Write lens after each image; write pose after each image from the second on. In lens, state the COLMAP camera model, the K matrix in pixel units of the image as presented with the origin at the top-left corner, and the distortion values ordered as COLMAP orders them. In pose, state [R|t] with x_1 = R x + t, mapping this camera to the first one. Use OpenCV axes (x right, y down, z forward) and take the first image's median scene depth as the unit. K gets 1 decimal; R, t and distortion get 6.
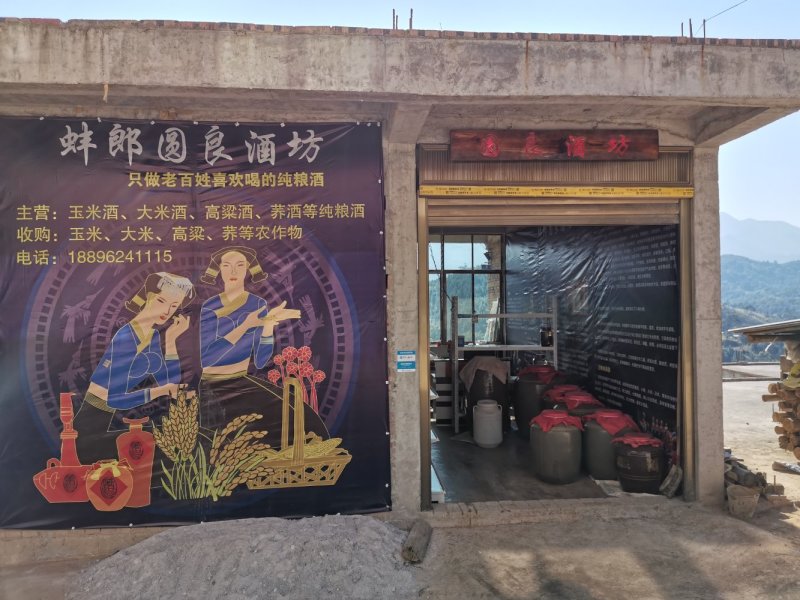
lens RADIAL K [[636.7, 0, 400.0], [0, 636.7, 300.0], [0, 0, 1]] dist [0.175912, -0.192245]
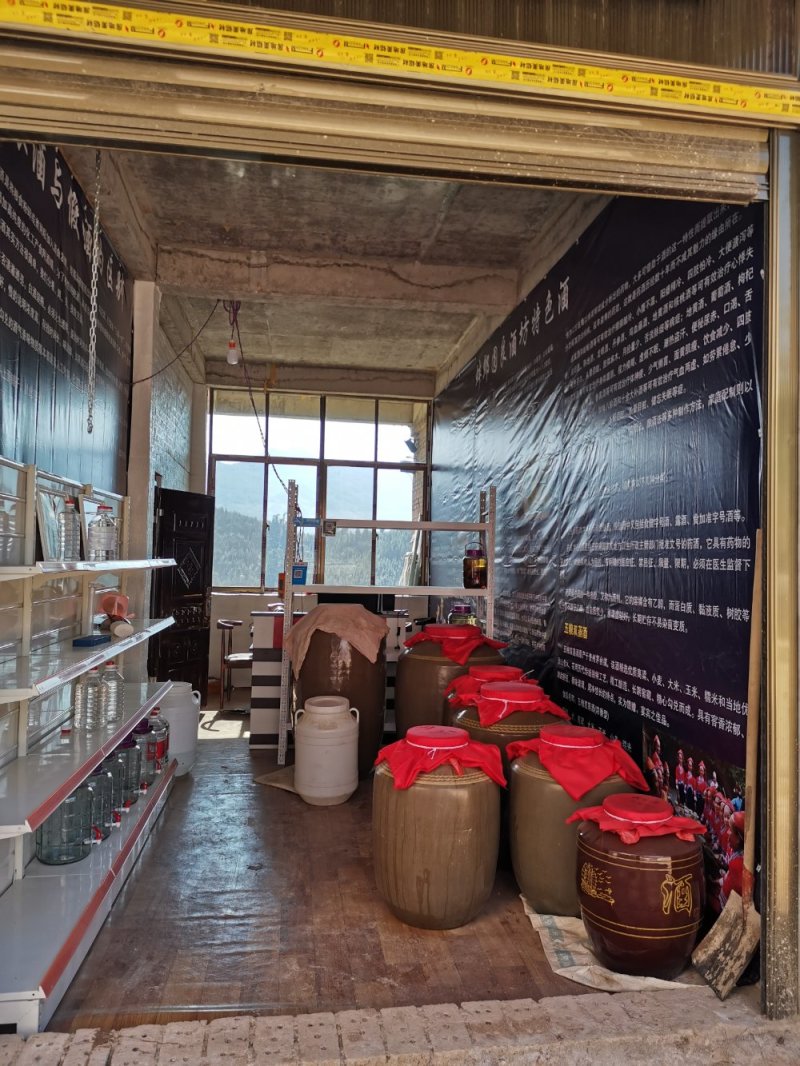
lens RADIAL K [[848.5, 0, 400.0], [0, 848.5, 533.0], [0, 0, 1]] dist [0.175912, -0.192245]
pose [[0.998102, 0.031687, 0.052811, 0.186003], [-0.030268, 0.999164, -0.027465, 0.067771], [-0.053637, 0.025815, 0.998227, 0.480264]]
